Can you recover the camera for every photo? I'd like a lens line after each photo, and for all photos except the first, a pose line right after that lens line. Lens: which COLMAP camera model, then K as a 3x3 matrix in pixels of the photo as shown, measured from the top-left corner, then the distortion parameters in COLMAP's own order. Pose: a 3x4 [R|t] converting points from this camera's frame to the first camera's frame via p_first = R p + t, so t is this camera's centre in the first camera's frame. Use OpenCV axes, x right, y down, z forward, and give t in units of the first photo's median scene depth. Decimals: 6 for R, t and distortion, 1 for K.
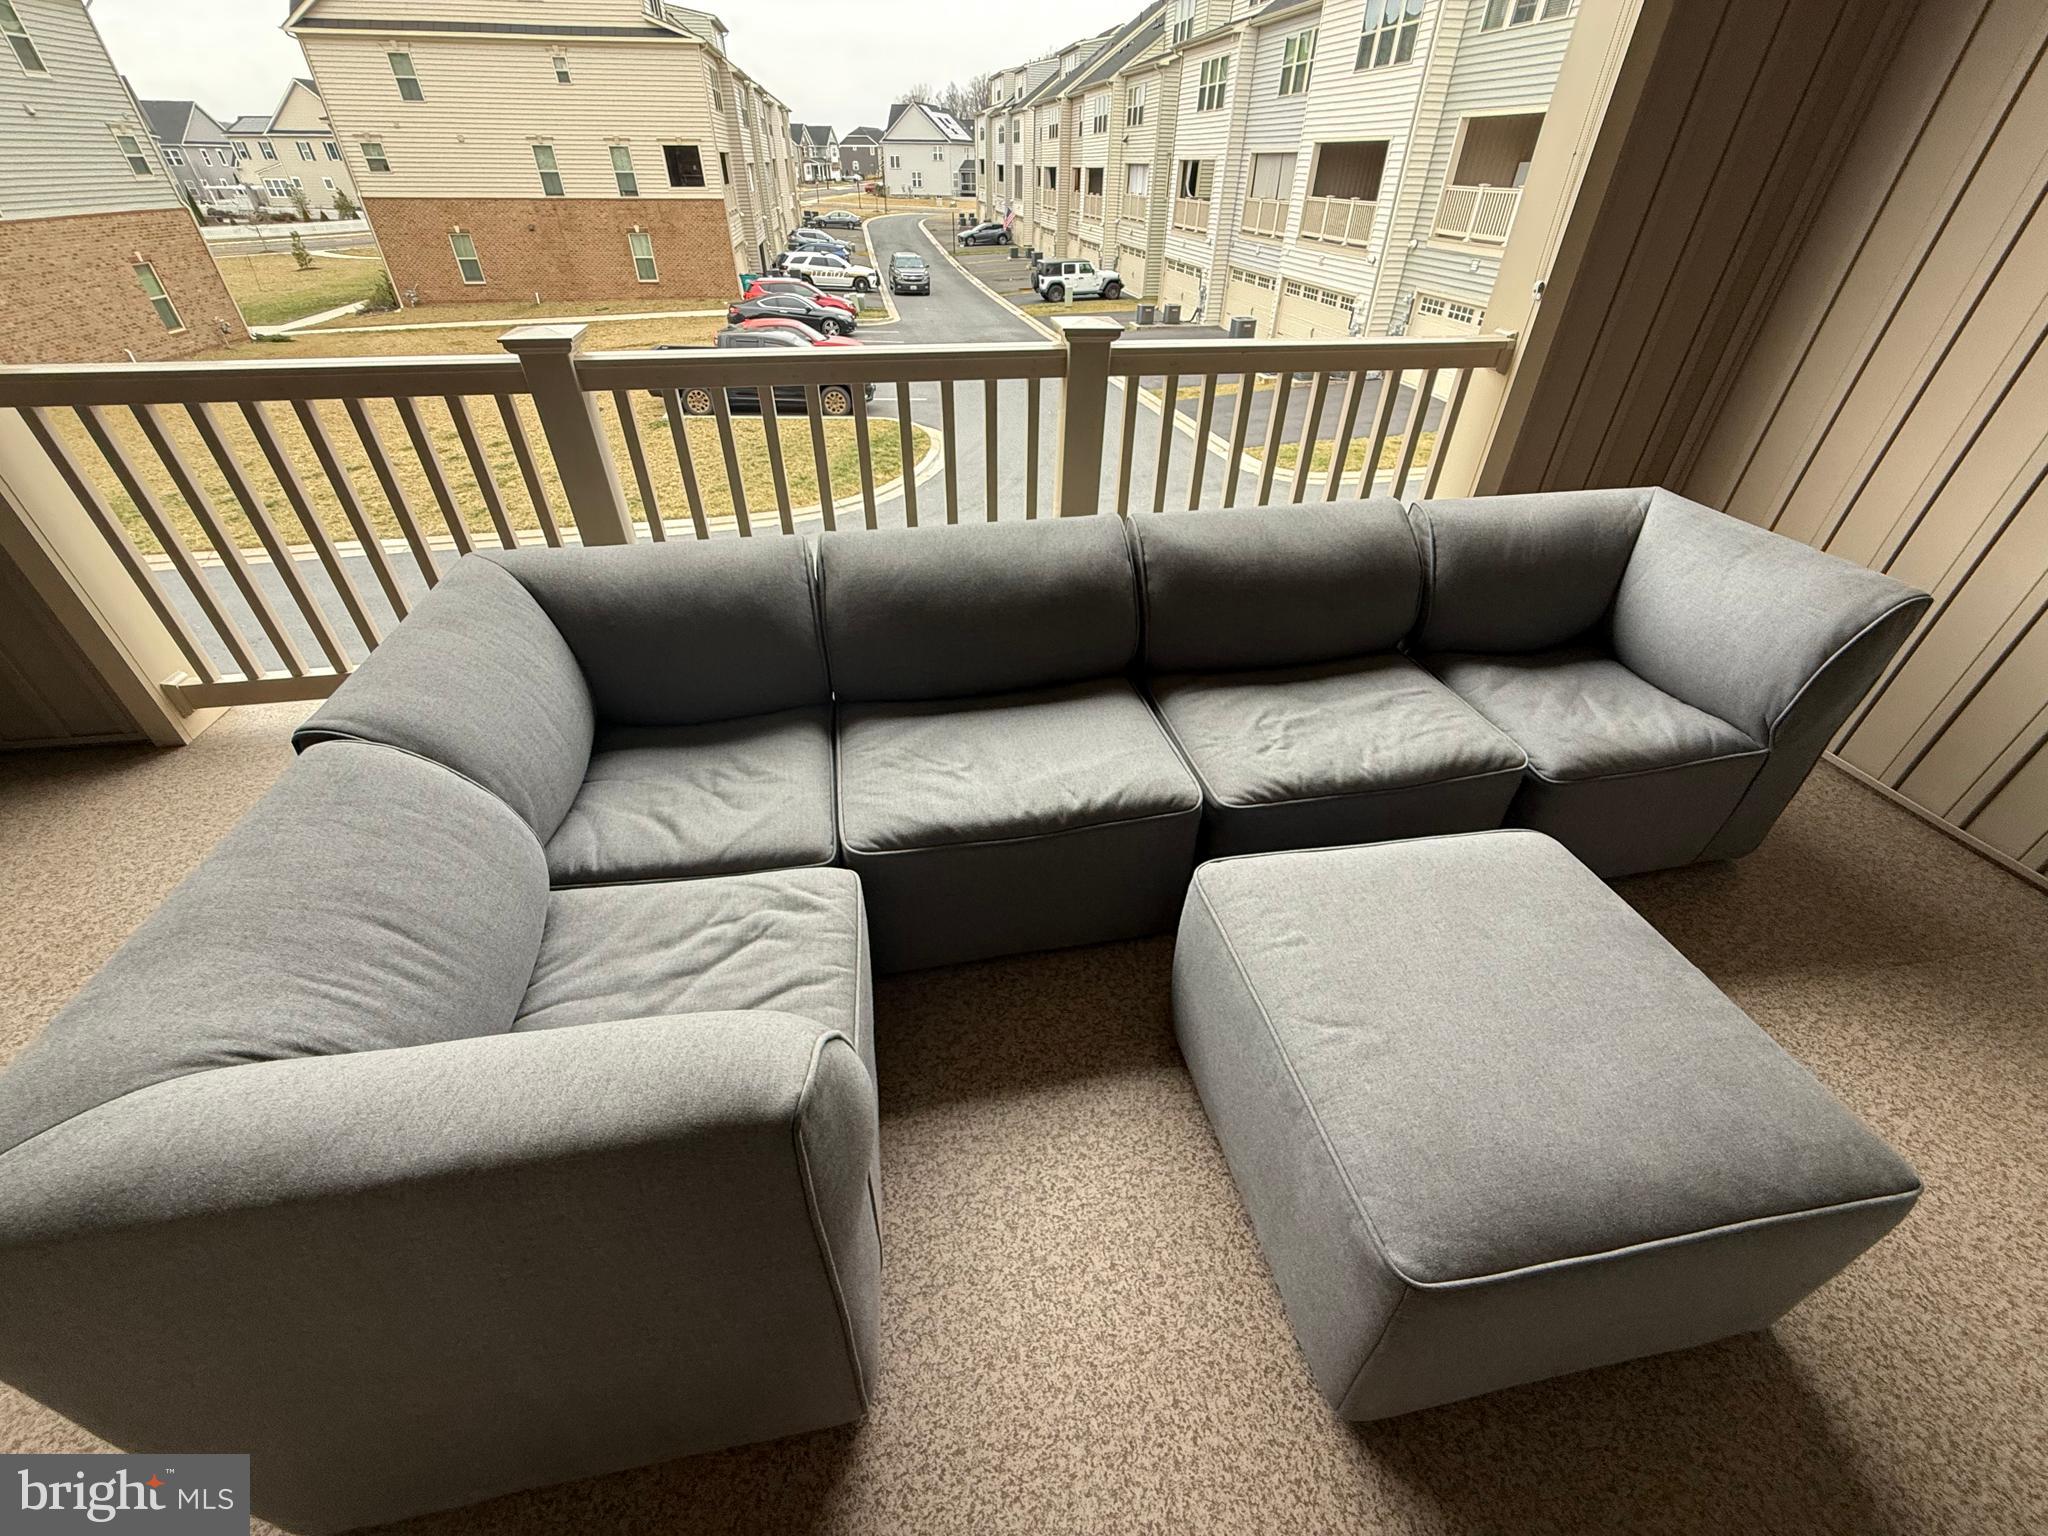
lens RADIAL K [[813.4, 0, 1018.6], [0, 813.4, 768.9], [0, 0, 1]] dist [-0.001249, 0.000365]
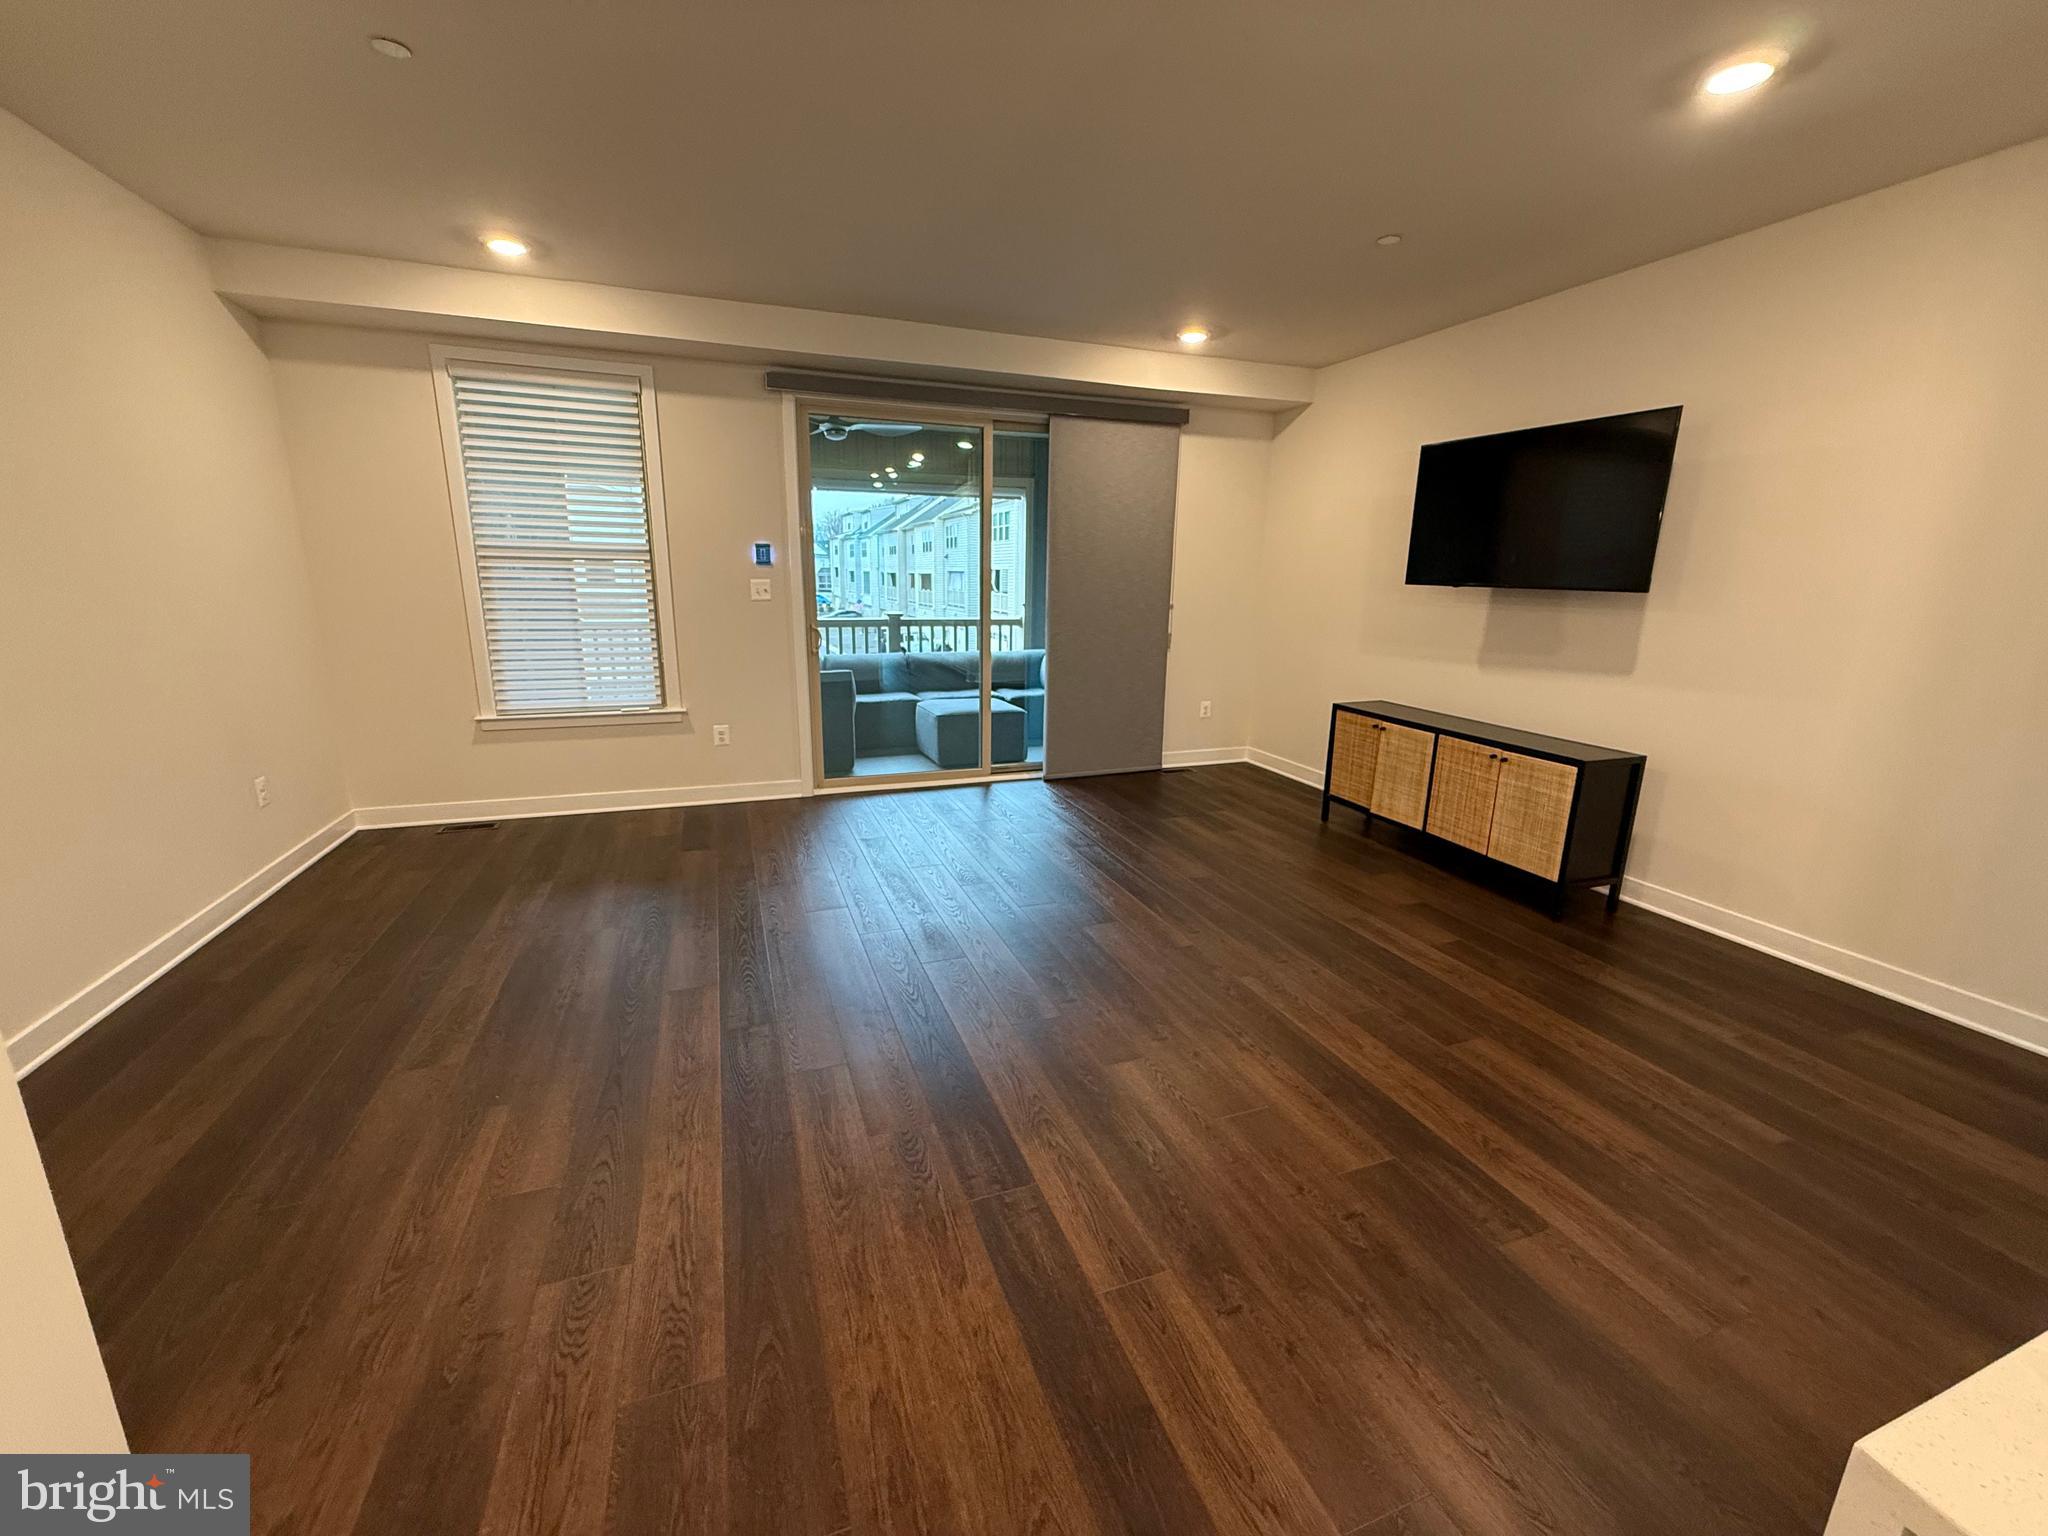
lens RADIAL K [[813.4, 0, 1014.3], [0, 813.4, 753.4], [0, 0, 1]] dist [-0.001249, 0.000365]
pose [[0.984494, -0.034264, 0.172041, -0.029003], [0.101175, 0.912088, -0.397315, 1.354384], [-0.143303, 0.408560, 0.901412, -1.859561]]
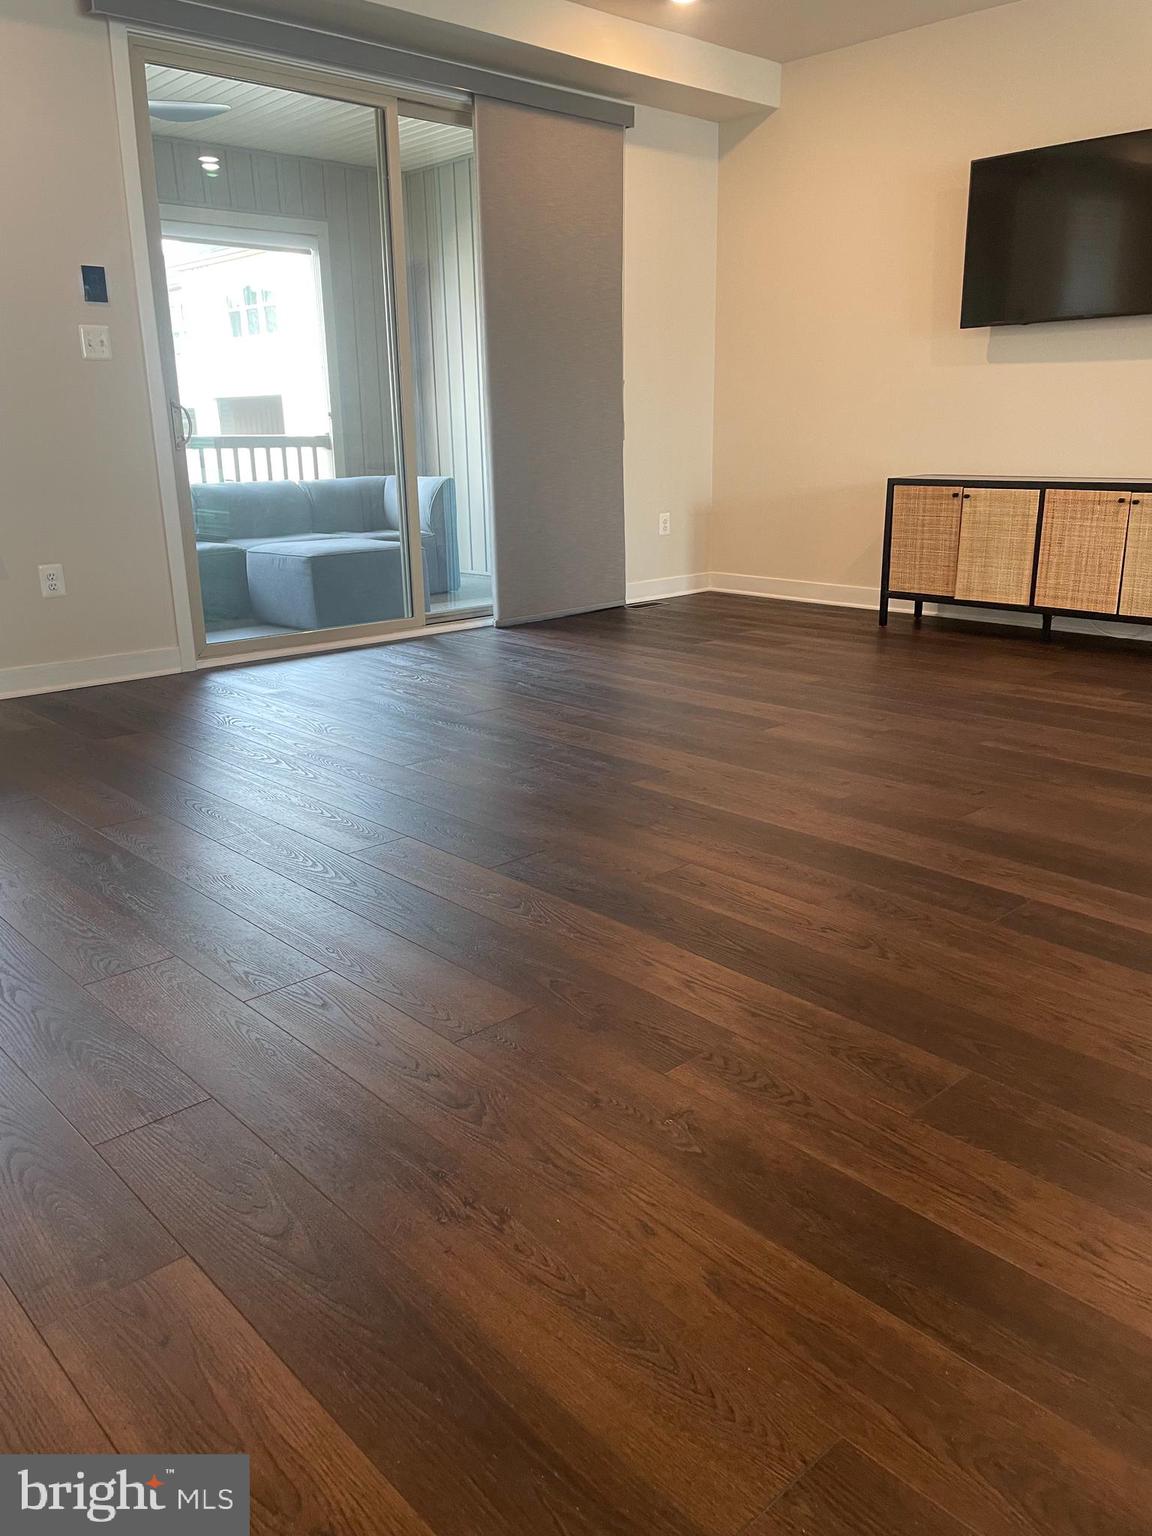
lens RADIAL K [[1161.4, 0, 564.5], [0, 1161.4, 763.9], [0, 0, 1]] dist [0.060750, -0.064820]
pose [[0.844517, -0.163180, 0.510062, -0.692059], [0.332001, 0.906860, -0.259575, 1.441582], [-0.420198, 0.388557, 0.820035, -1.689663]]
